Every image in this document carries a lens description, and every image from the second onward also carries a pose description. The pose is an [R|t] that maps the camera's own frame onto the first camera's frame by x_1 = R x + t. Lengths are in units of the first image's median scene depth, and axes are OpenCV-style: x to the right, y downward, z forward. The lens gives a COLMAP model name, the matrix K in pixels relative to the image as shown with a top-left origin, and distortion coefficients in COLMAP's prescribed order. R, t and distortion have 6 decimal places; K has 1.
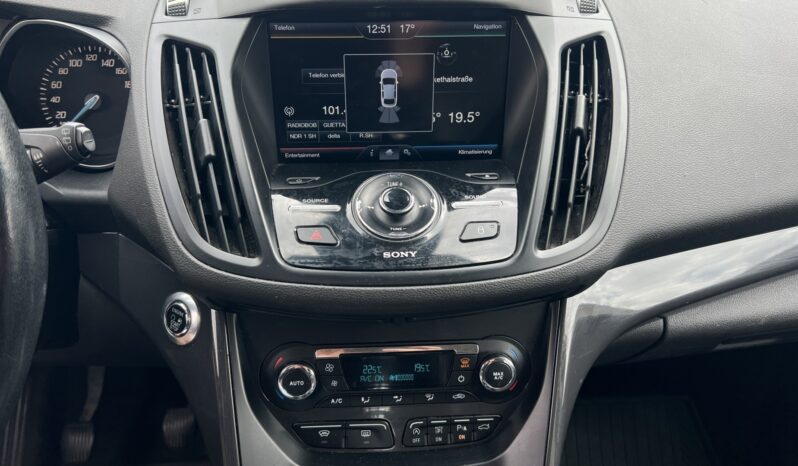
lens RADIAL K [[604.0, 0, 399.6], [0, 604.0, 229.0], [0, 0, 1]] dist [0.028310, -0.005821]
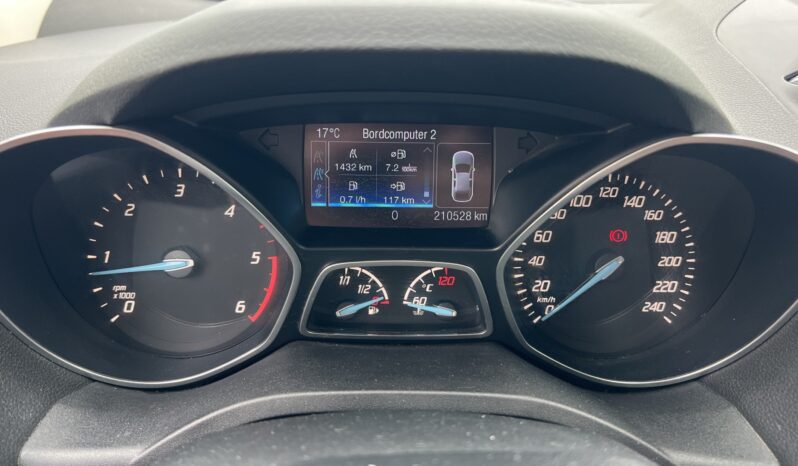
lens RADIAL K [[604.0, 0, 398.8], [0, 604.0, 229.8], [0, 0, 1]] dist [0.028310, -0.005821]
pose [[0.998535, 0.018423, -0.050885, -0.765940], [-0.024982, 0.991012, -0.131422, -0.185814], [0.048007, 0.132501, 0.990020, 0.472946]]
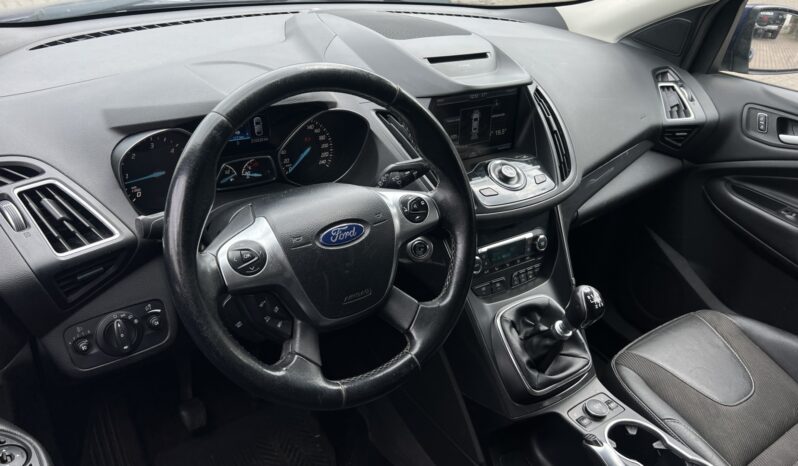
lens RADIAL K [[604.0, 0, 398.1], [0, 604.0, 233.8], [0, 0, 1]] dist [0.028310, -0.005821]
pose [[0.857416, -0.202491, 0.473113, -1.292550], [0.202062, 0.977971, 0.052374, -0.018801], [-0.473296, 0.050692, 0.879444, -0.691113]]
